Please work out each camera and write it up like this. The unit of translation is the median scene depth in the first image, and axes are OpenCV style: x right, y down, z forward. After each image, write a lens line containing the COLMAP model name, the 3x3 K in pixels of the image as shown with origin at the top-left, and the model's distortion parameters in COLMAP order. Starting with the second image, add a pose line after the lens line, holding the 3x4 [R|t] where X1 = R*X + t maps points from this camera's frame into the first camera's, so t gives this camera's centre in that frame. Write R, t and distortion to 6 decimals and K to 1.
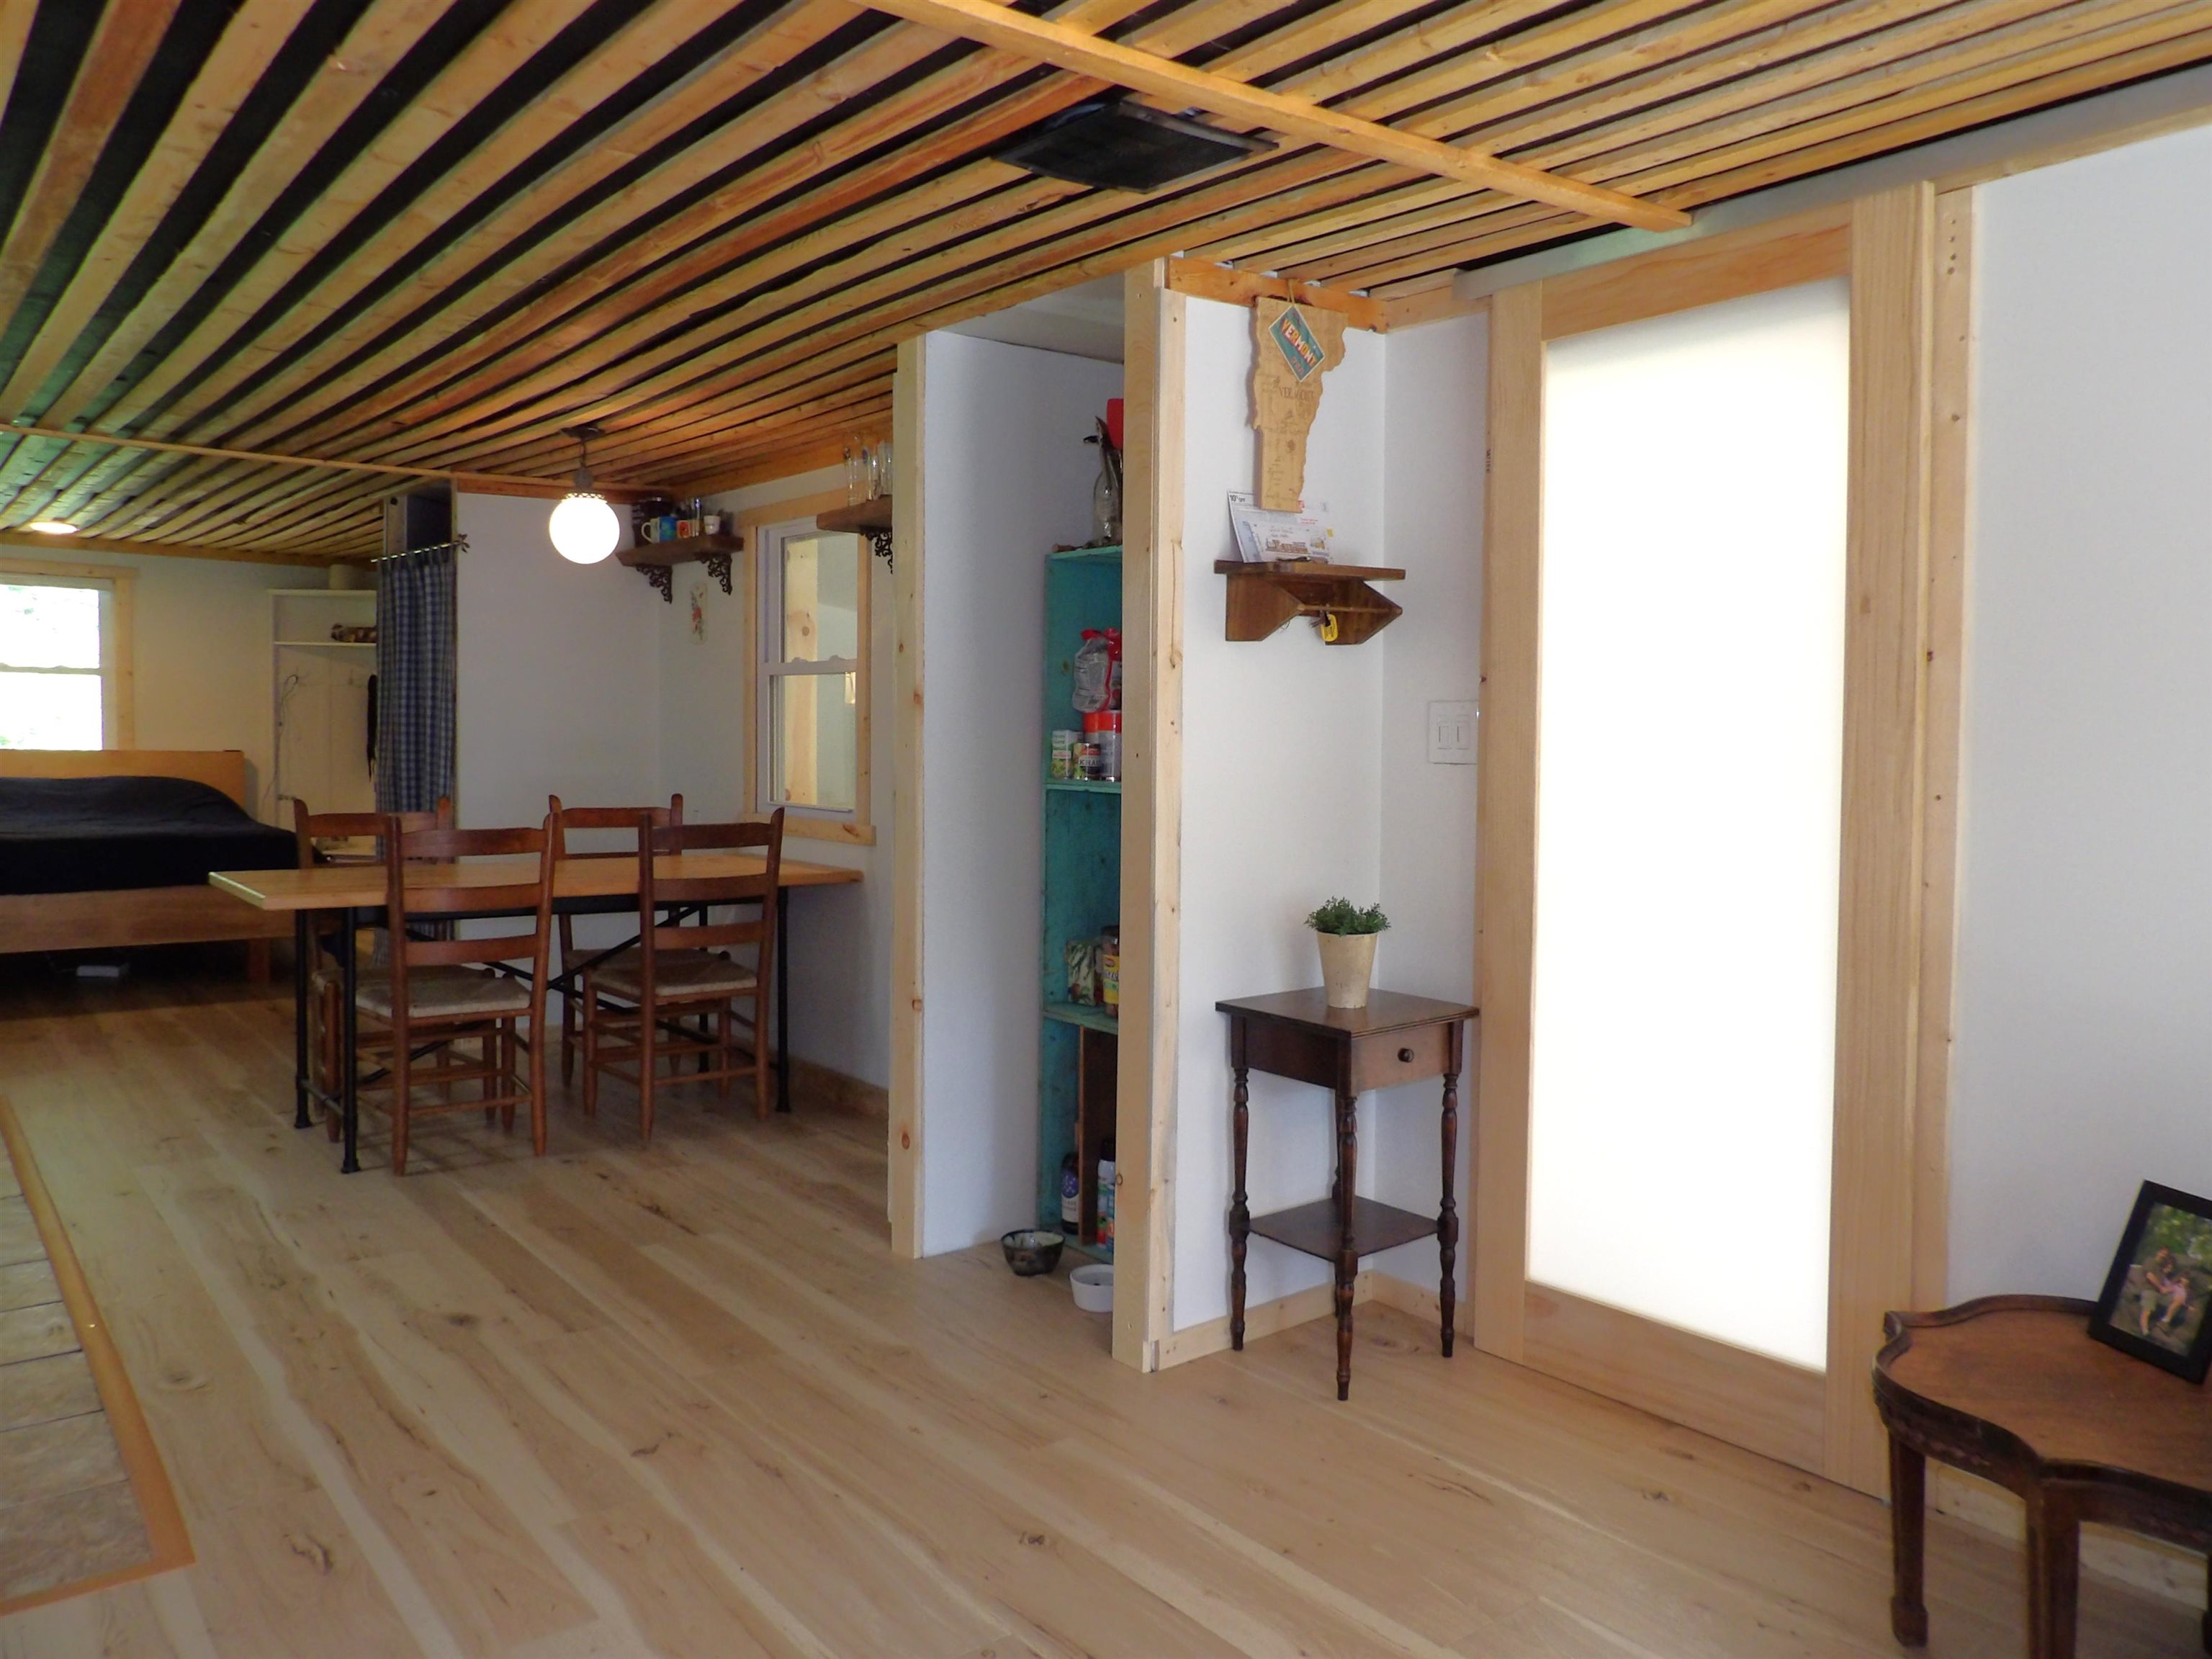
lens RADIAL K [[1588.2, 0, 1106.0], [0, 1588.2, 829.5], [0, 0, 1]] dist [-0.055870, 0.058159]
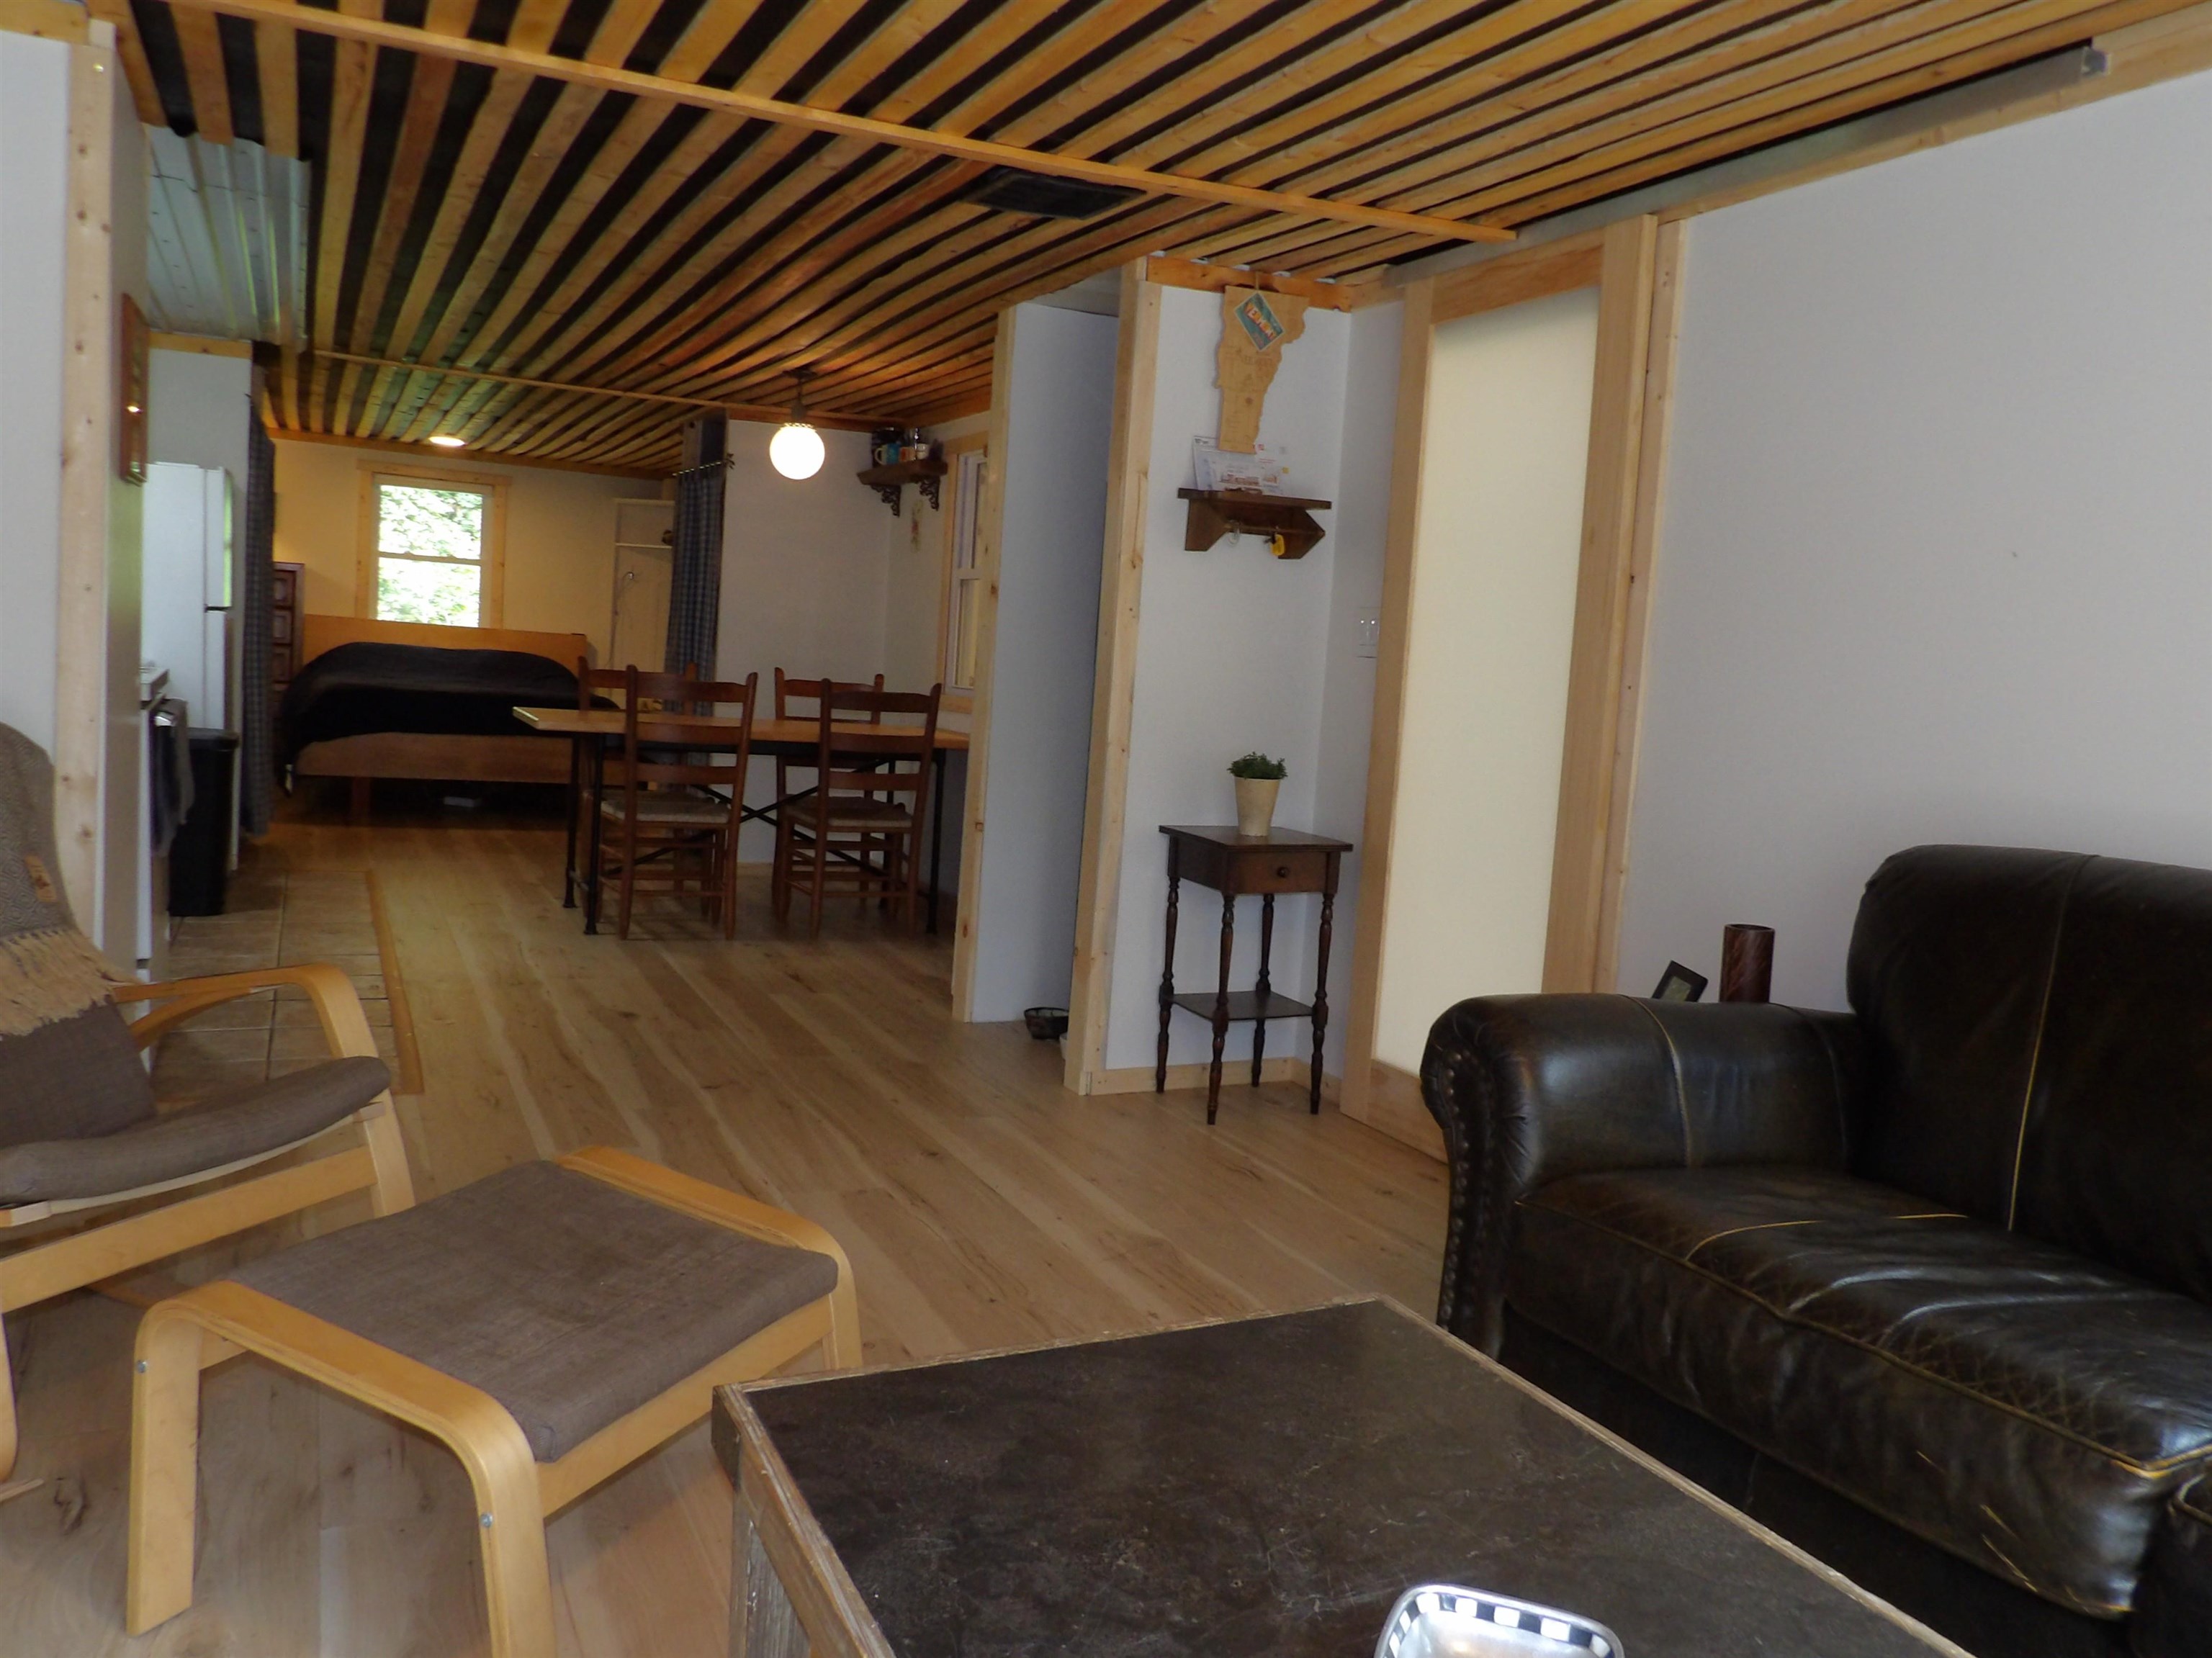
lens RADIAL K [[1664.4, 0, 1150.9], [0, 1664.4, 879.8], [0, 0, 1]] dist [-0.129718, 0.172853]
pose [[0.976874, 0.082139, -0.197410, 0.258198], [-0.070644, 0.995408, 0.064594, 0.049450], [0.201810, -0.049155, 0.978191, -0.267453]]
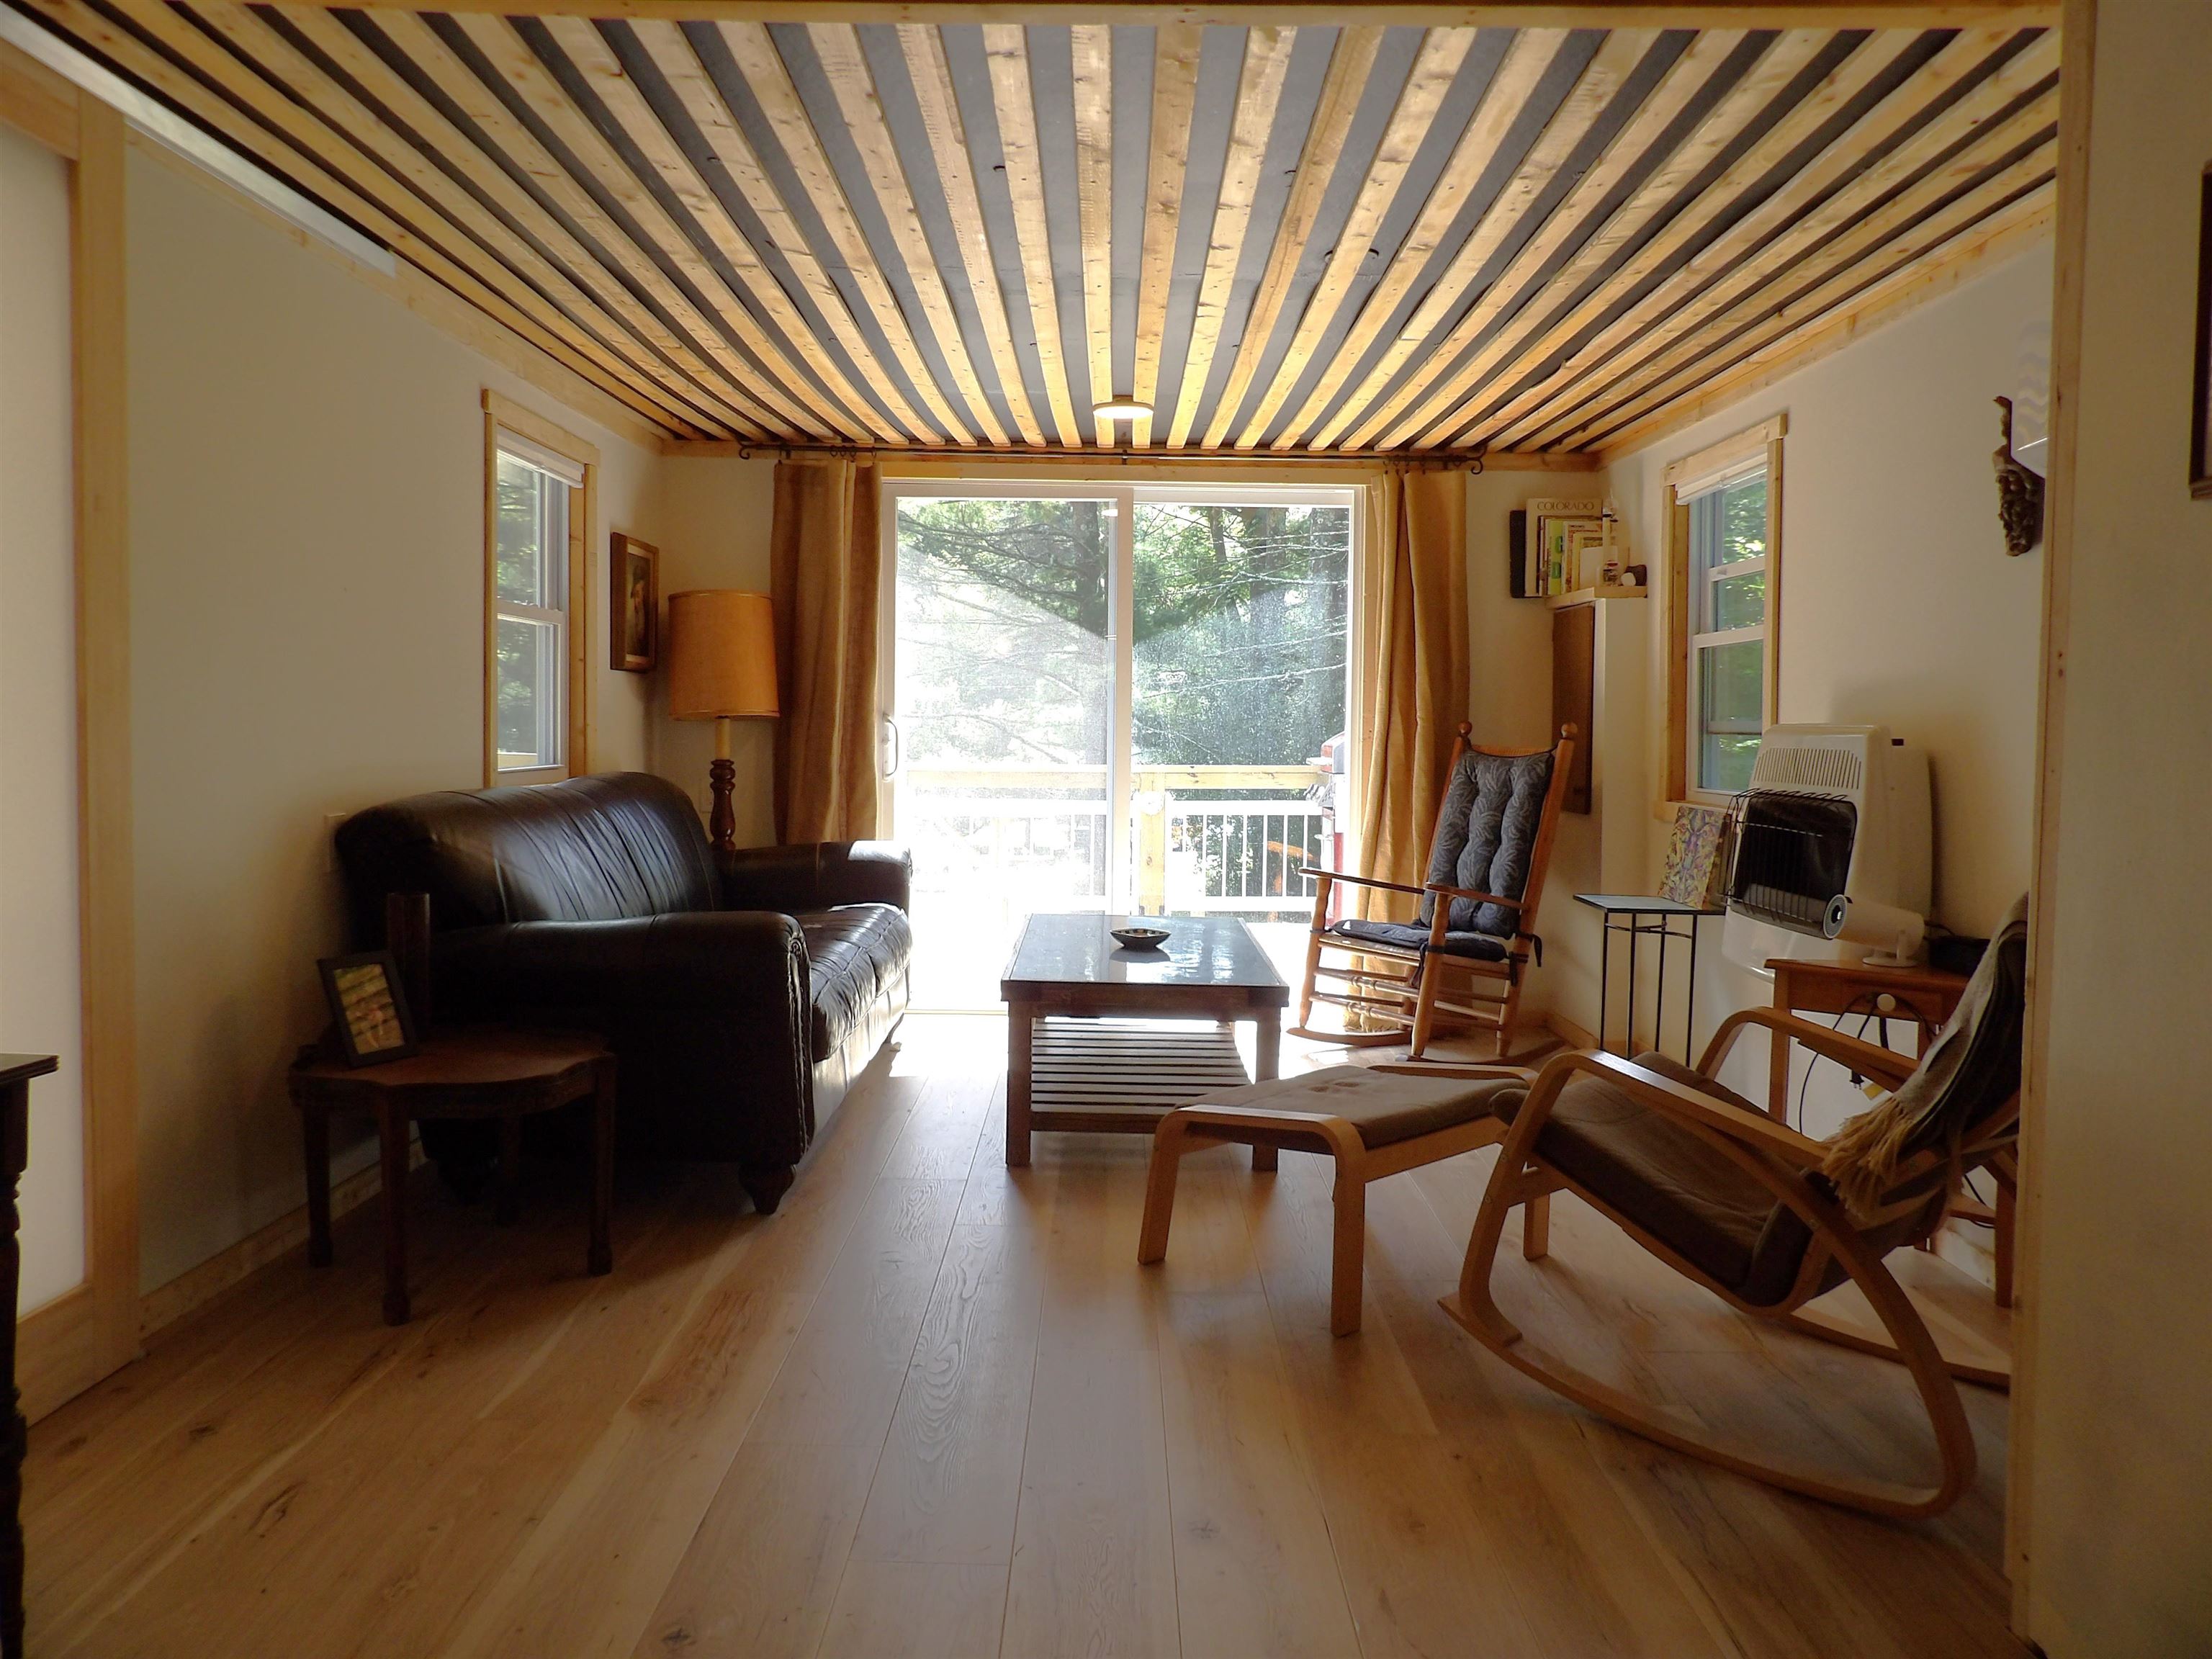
lens RADIAL K [[1588.2, 0, 1106.0], [0, 1588.2, 829.5], [0, 0, 1]] dist [-0.055870, 0.058159]
pose [[-0.774015, -0.067801, 0.629527, -0.396505], [0.013781, 0.992211, 0.123807, -0.025582], [-0.633017, 0.104504, -0.767051, 0.833889]]
